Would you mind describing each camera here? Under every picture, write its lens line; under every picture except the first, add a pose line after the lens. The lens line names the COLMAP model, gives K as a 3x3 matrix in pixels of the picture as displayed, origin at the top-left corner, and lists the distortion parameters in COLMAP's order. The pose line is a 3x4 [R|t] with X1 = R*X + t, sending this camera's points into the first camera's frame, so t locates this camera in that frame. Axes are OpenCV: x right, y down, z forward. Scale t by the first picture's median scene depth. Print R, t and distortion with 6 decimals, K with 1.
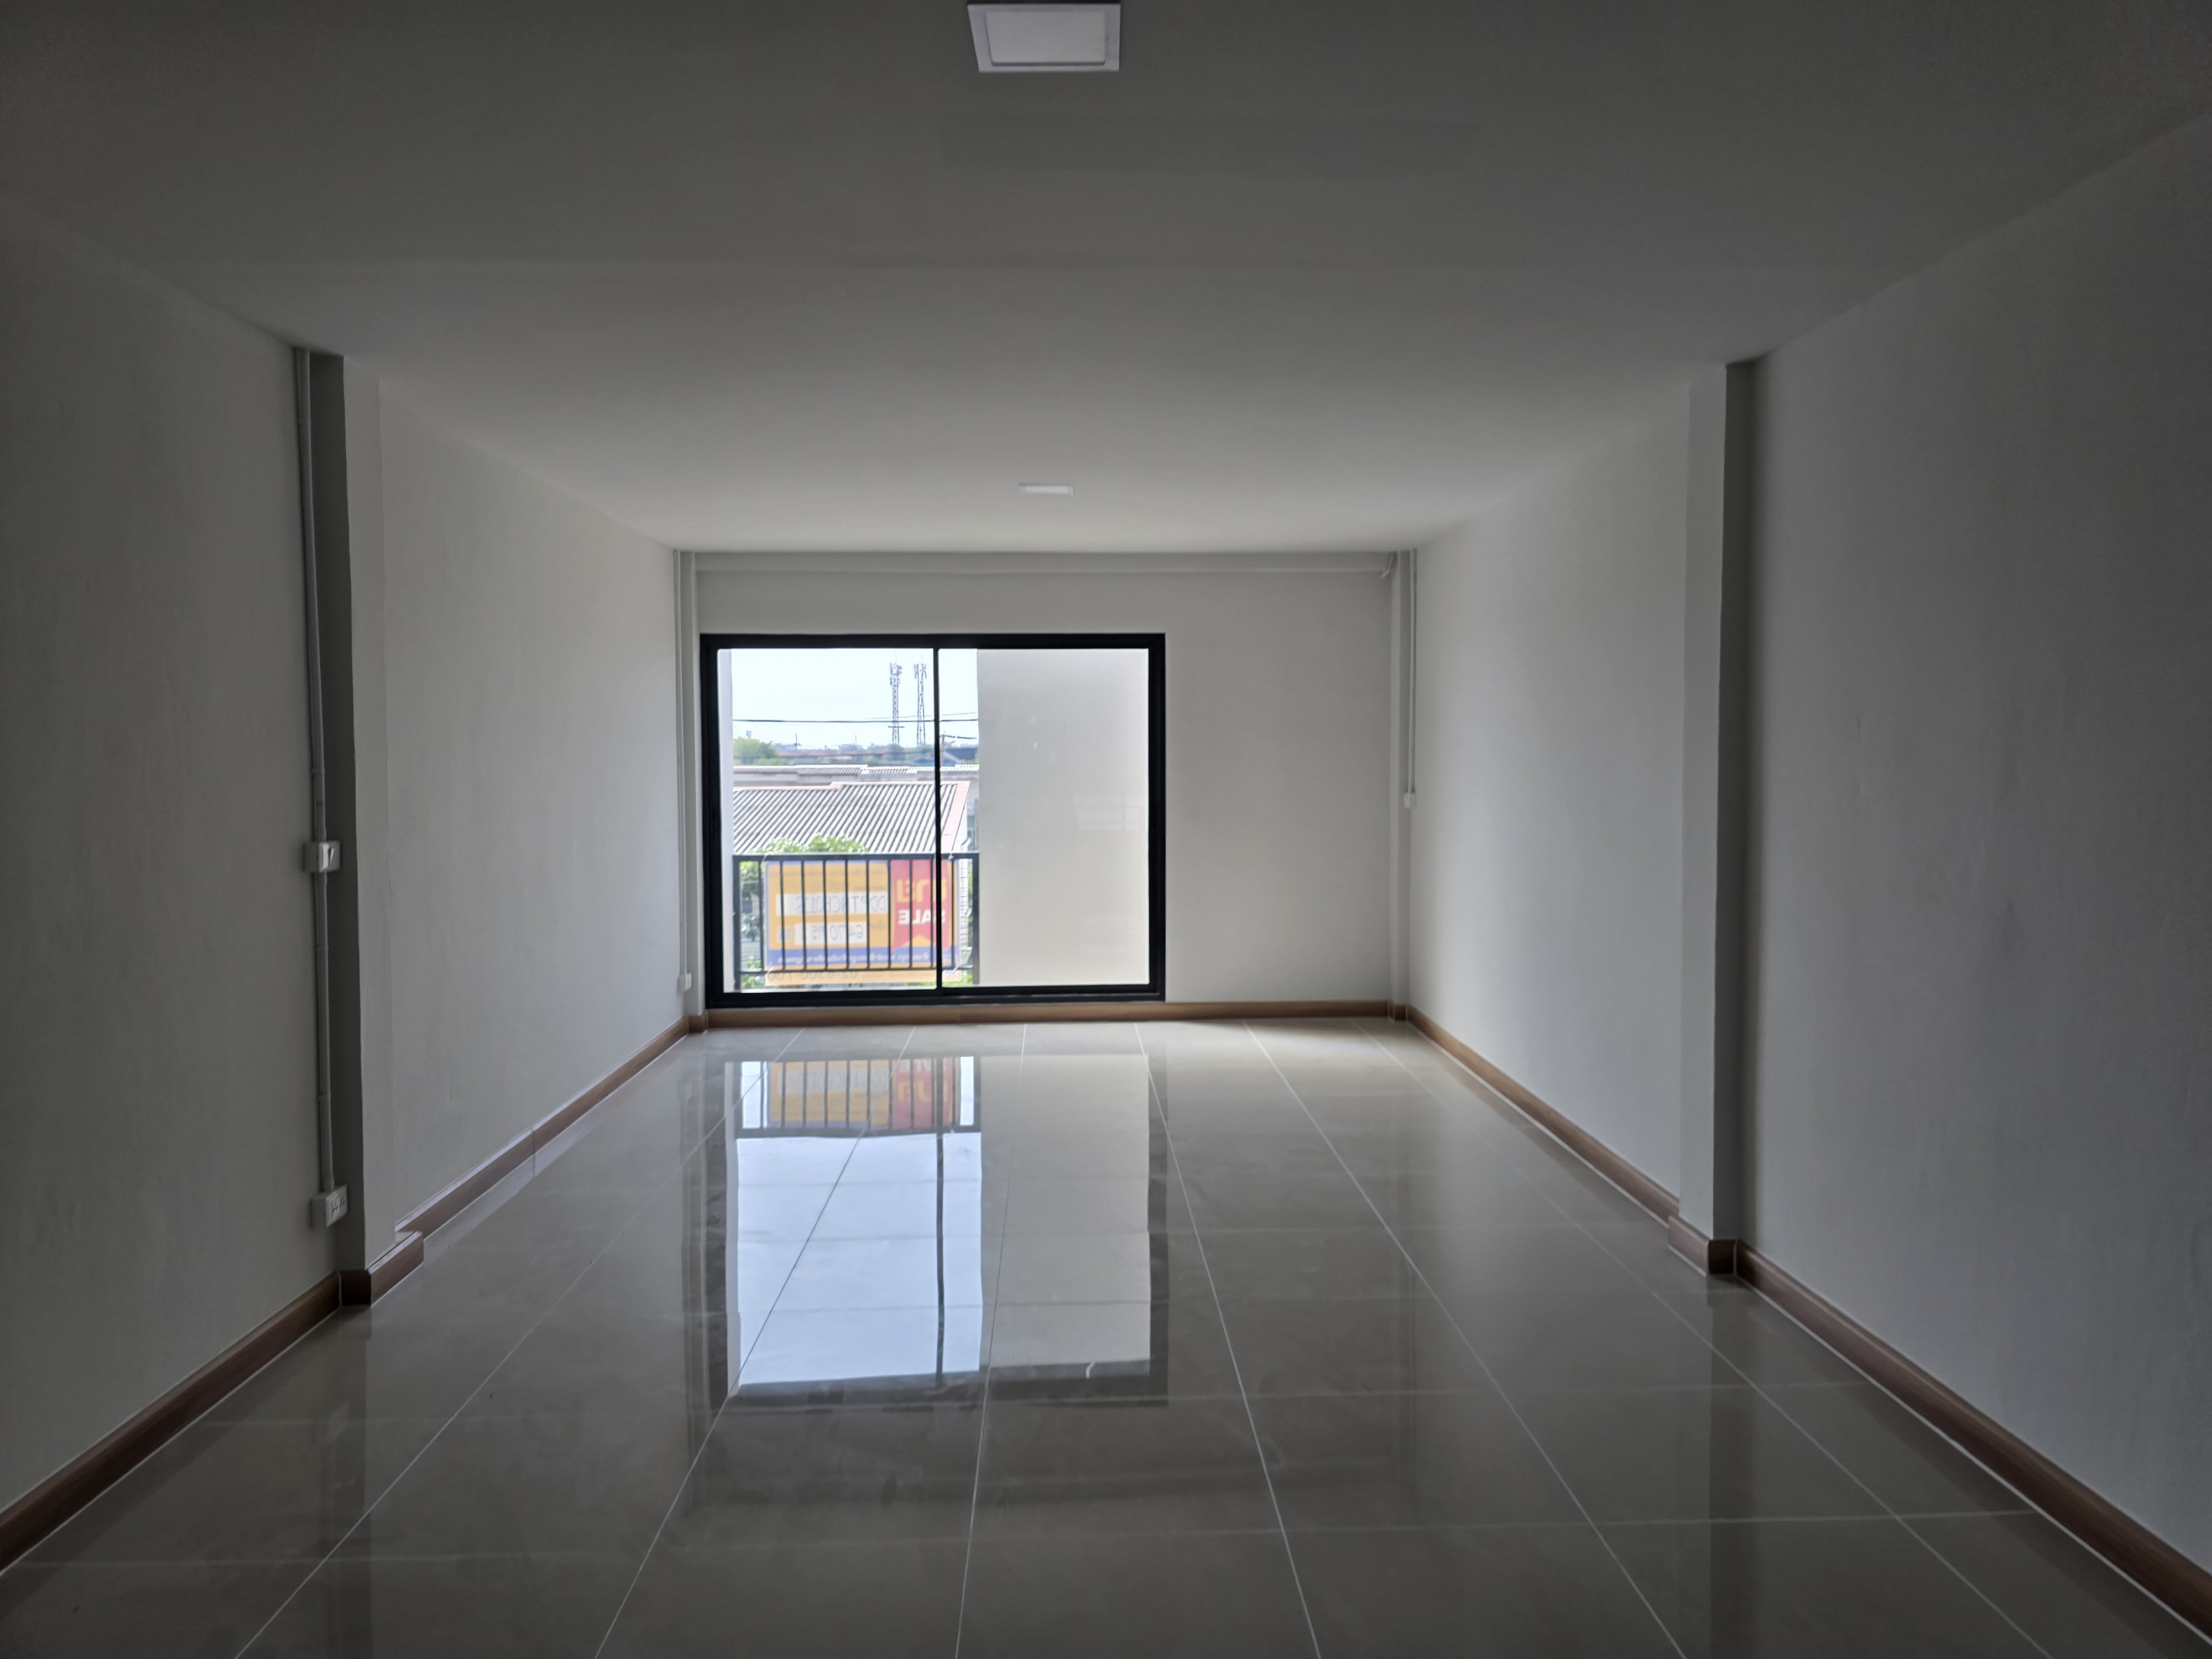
lens RADIAL K [[1566.0, 0, 1119.3], [0, 1566.0, 824.4], [0, 0, 1]] dist [0.072925, -0.024975]
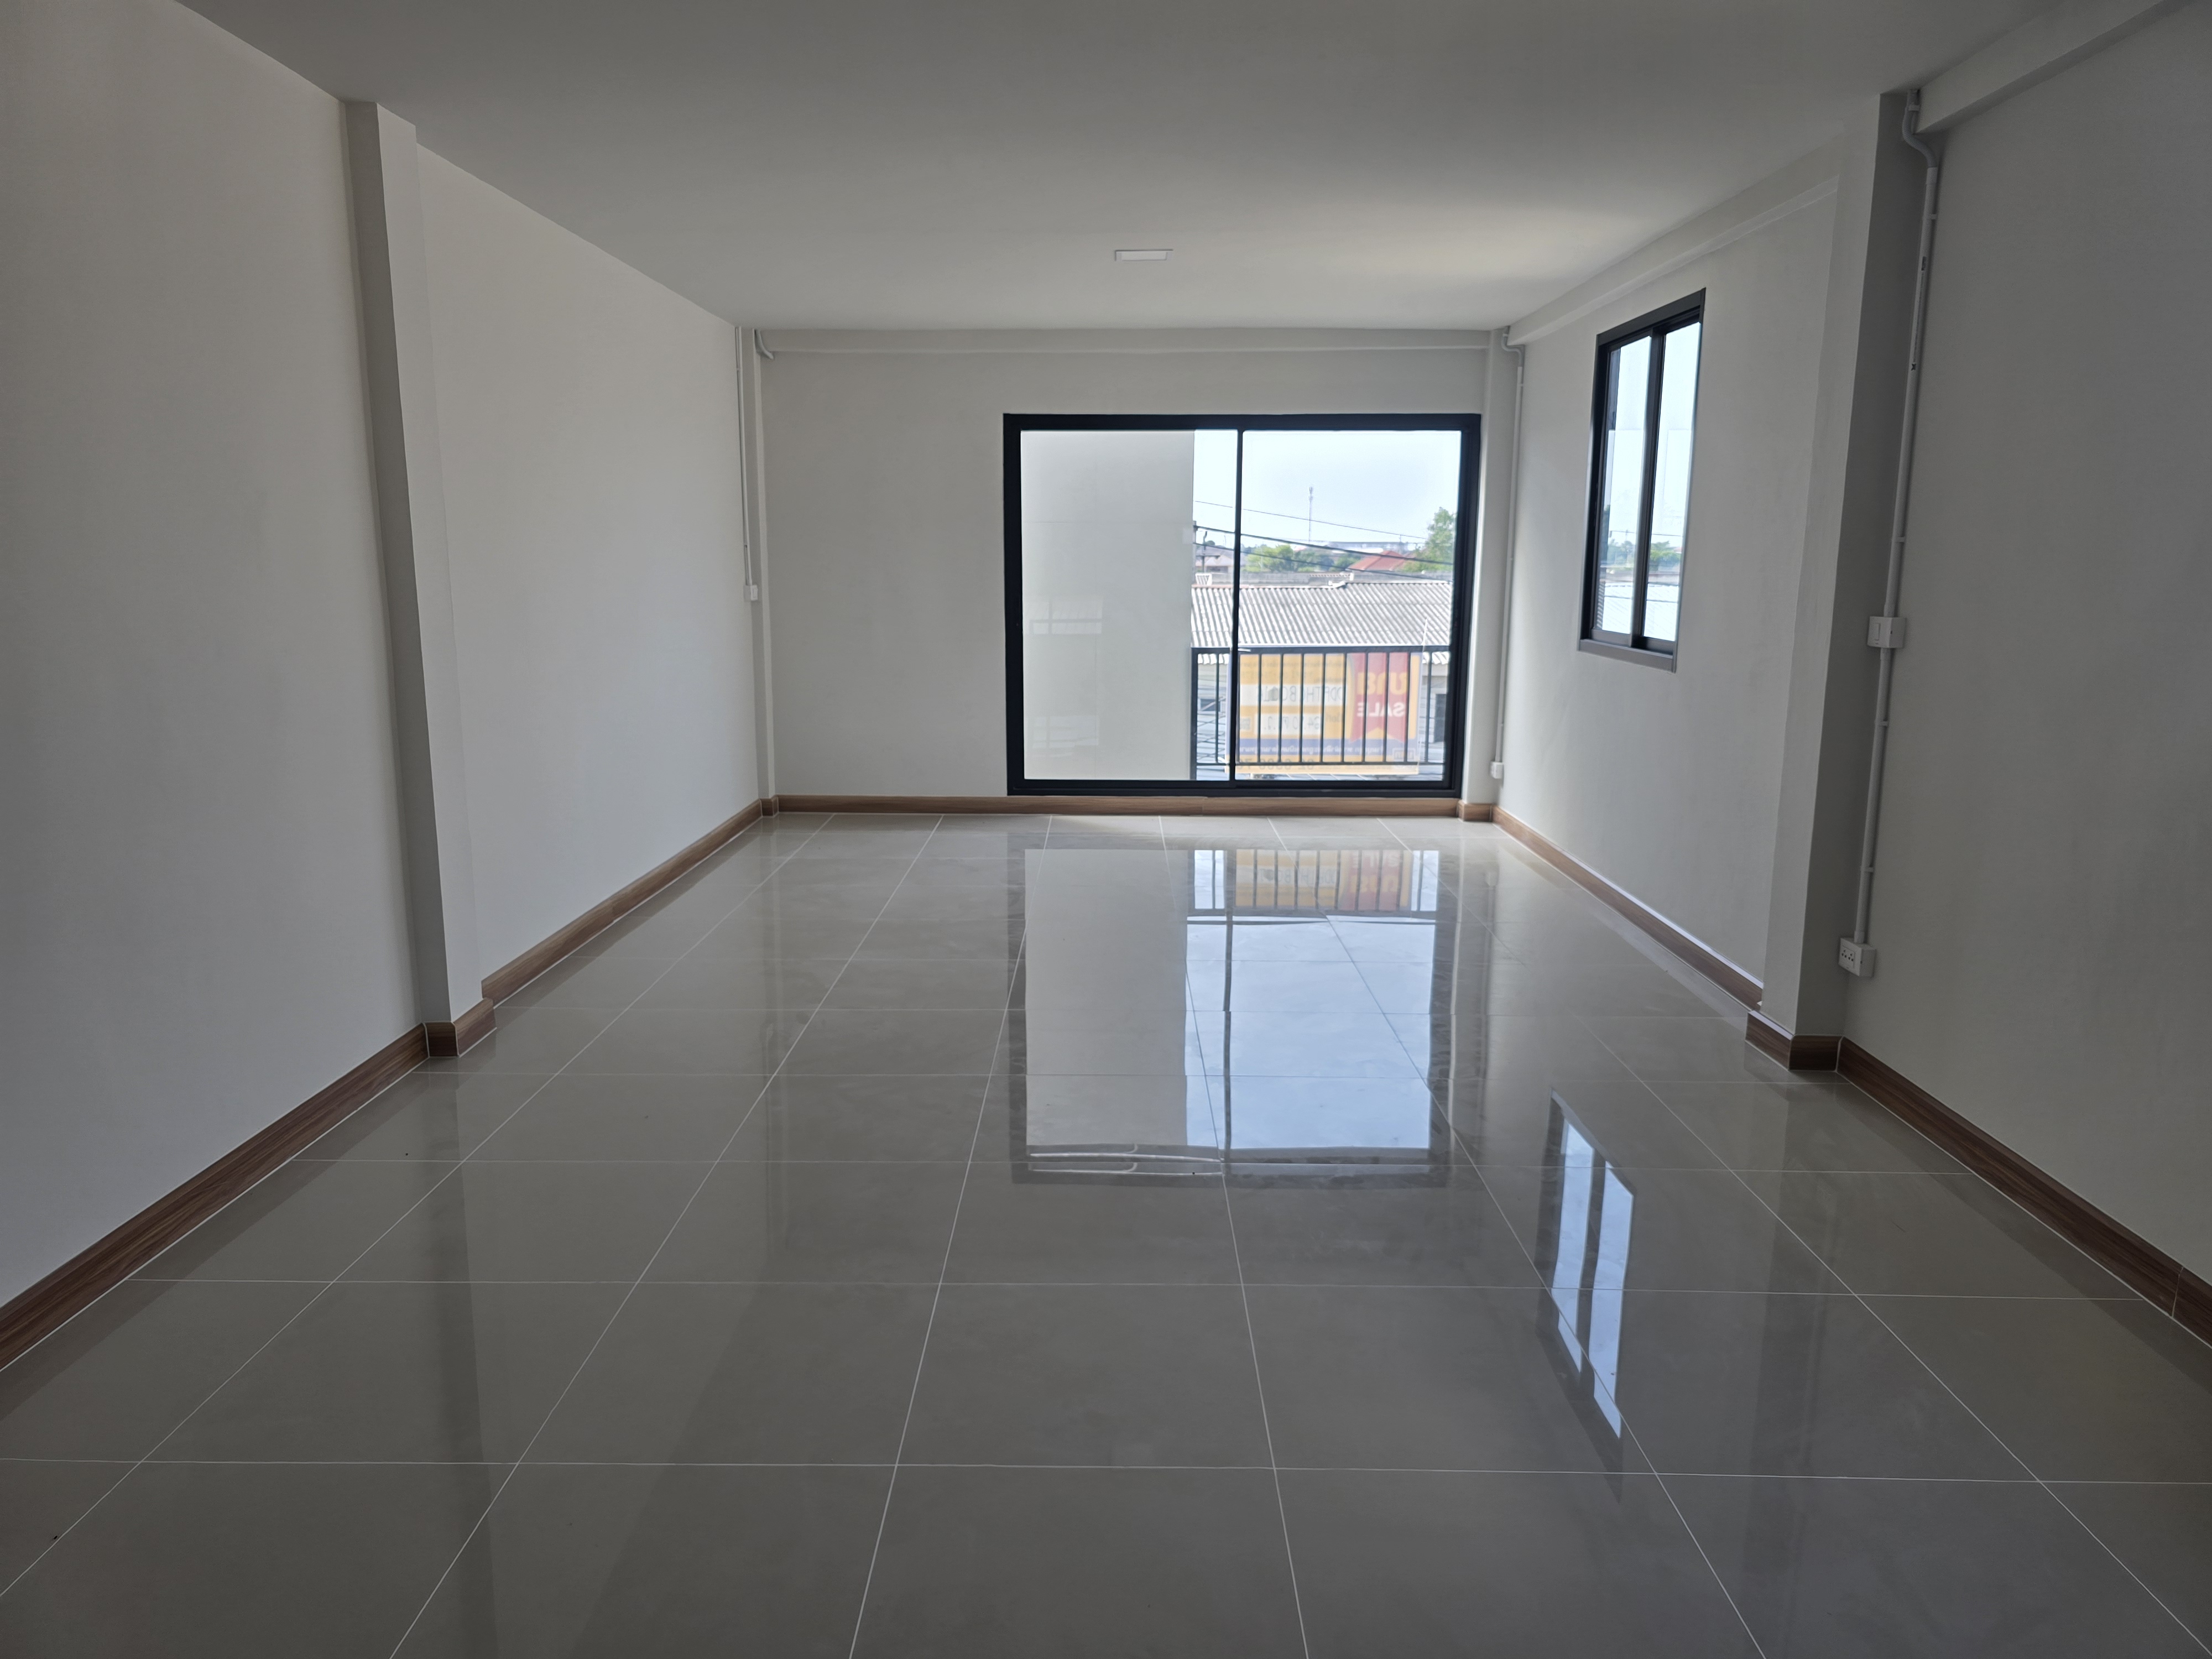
lens RADIAL K [[1566.0, 0, 990.9], [0, 1566.0, 863.1], [0, 0, 1]] dist [0.072925, -0.024975]
pose [[0.999101, 0.020208, -0.037263, -0.318552], [-0.014157, 0.987650, 0.156037, 0.002558], [0.039956, -0.155369, 0.987048, -0.012236]]
